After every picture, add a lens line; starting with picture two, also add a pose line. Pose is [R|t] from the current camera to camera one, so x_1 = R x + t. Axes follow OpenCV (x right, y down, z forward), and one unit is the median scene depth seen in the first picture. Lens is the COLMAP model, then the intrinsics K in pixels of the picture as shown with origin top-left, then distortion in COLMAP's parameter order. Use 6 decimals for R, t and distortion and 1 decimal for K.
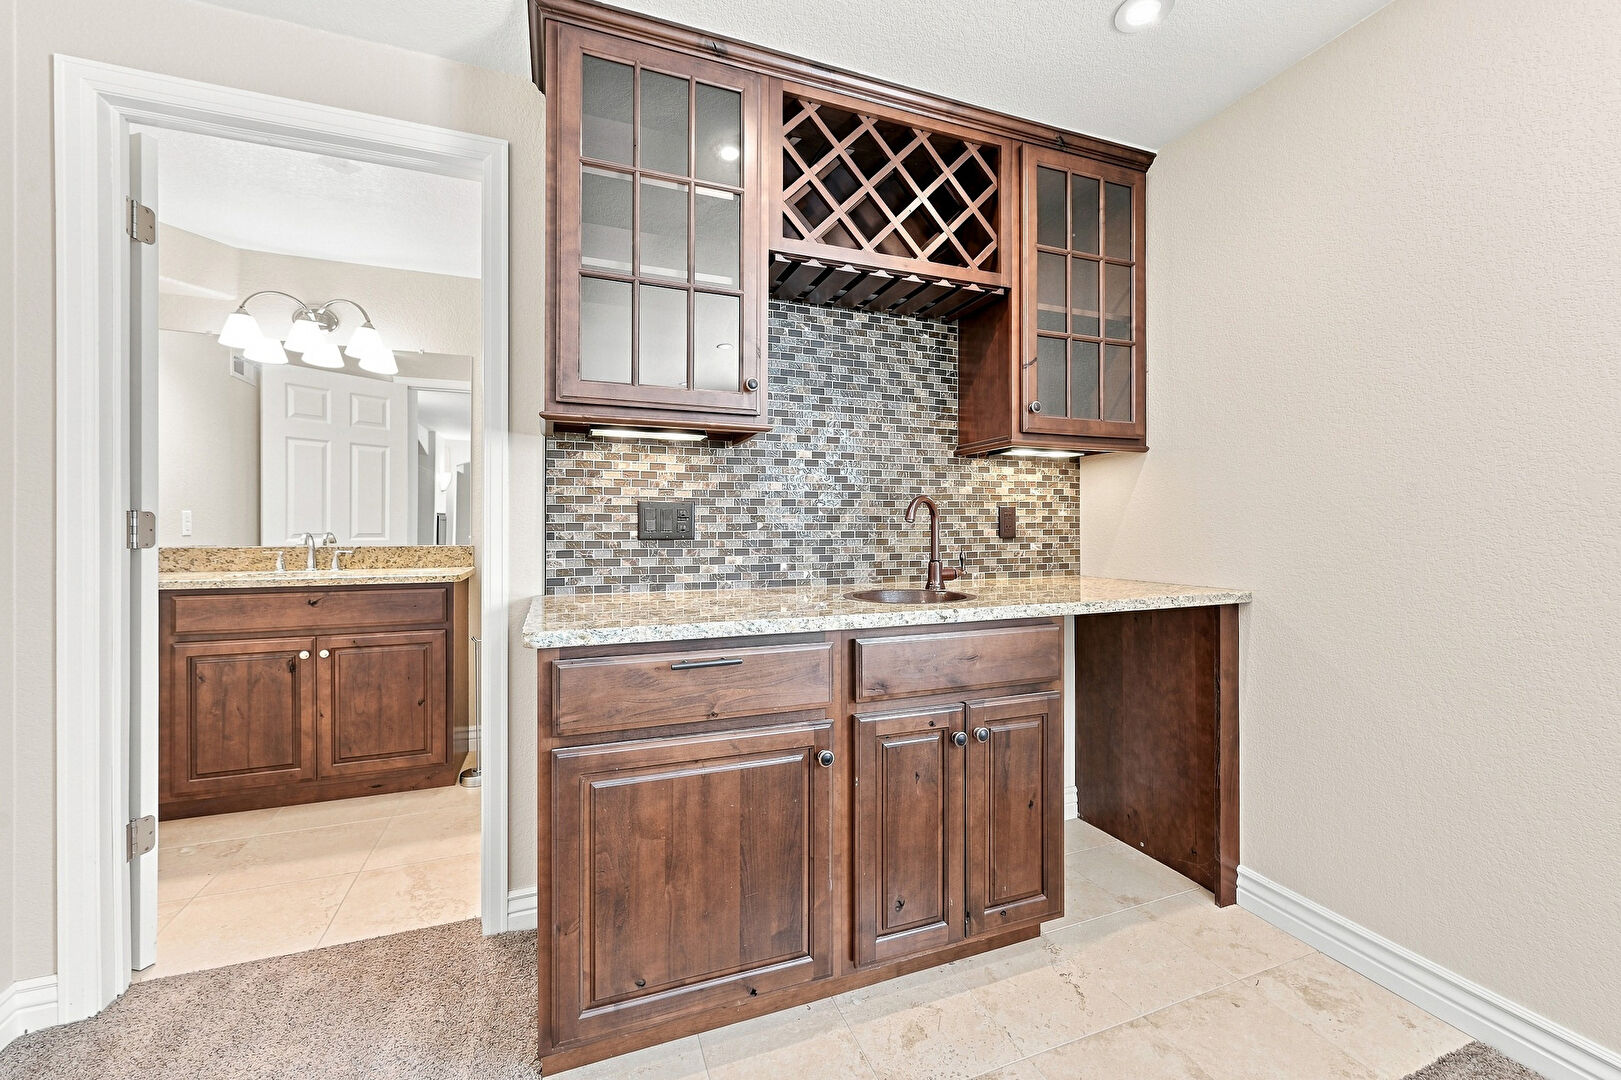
lens RADIAL K [[658.1, 0, 809.7], [0, 658.1, 528.9], [0, 0, 1]] dist [-0.005639, 0.000298]
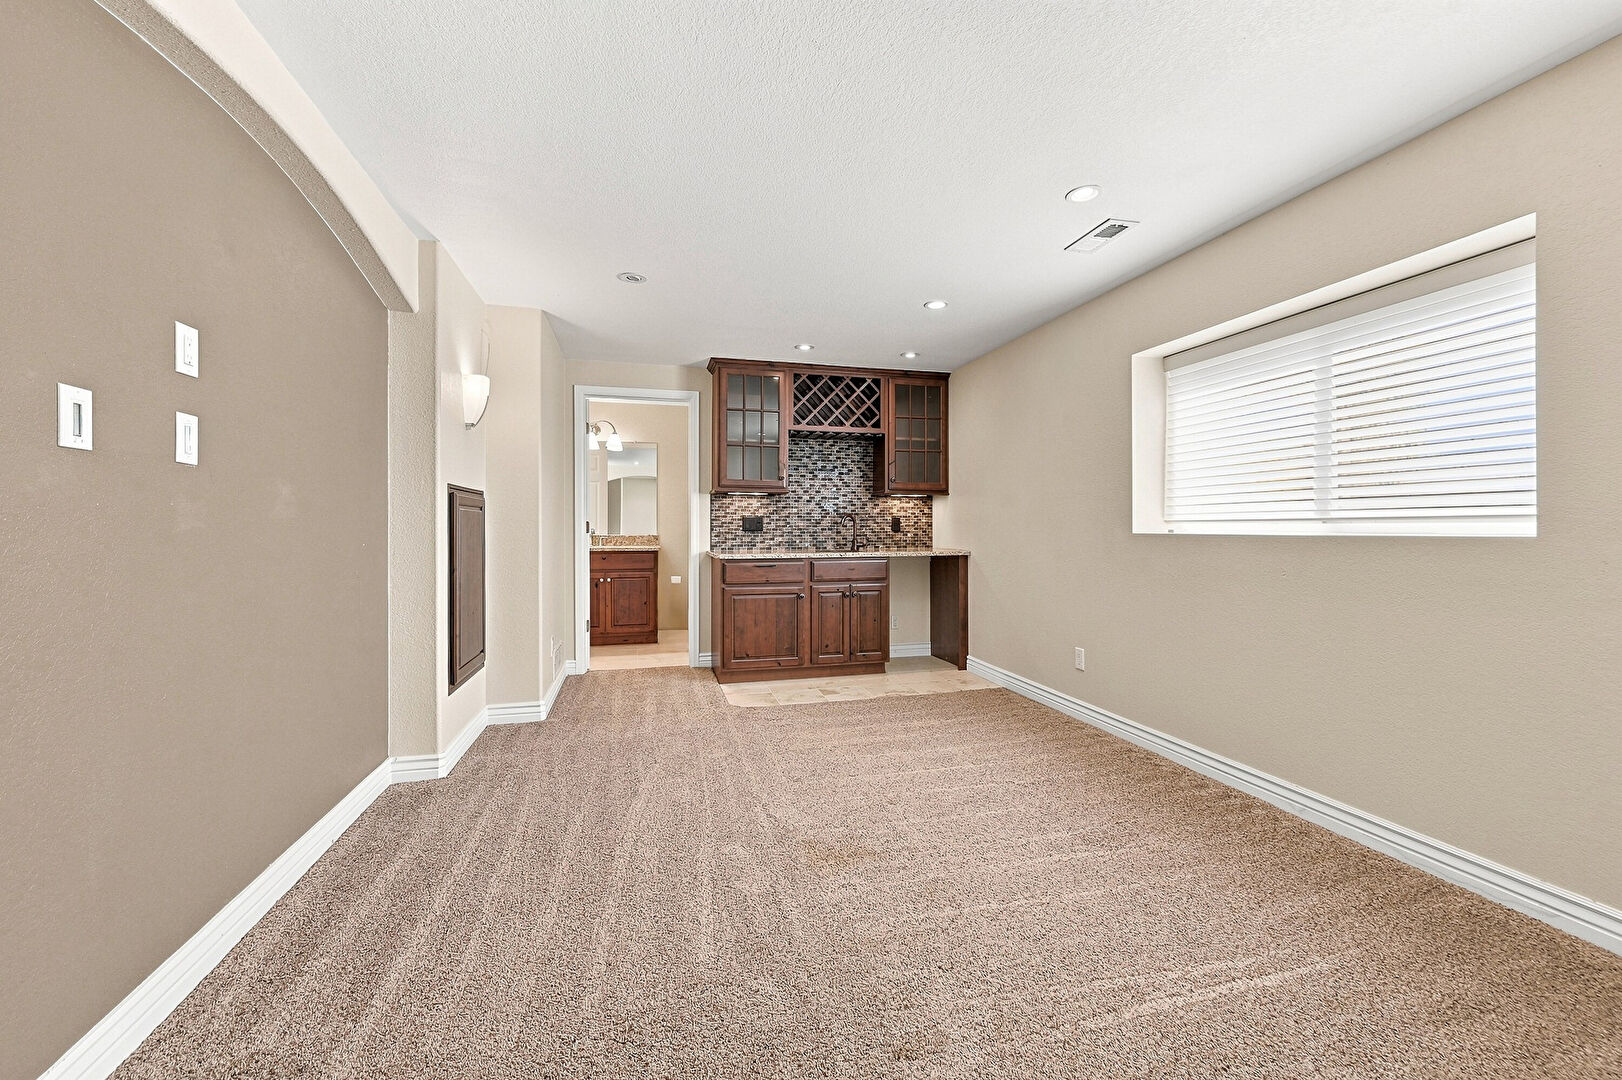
lens RADIAL K [[658.5, 0, 815.1], [0, 658.5, 537.0], [0, 0, 1]] dist [-0.005639, 0.000298]
pose [[0.994584, 0.002439, -0.103911, 0.305810], [-0.000980, 0.999900, 0.014093, 0.002505], [0.103935, -0.013915, 0.994487, -1.603643]]
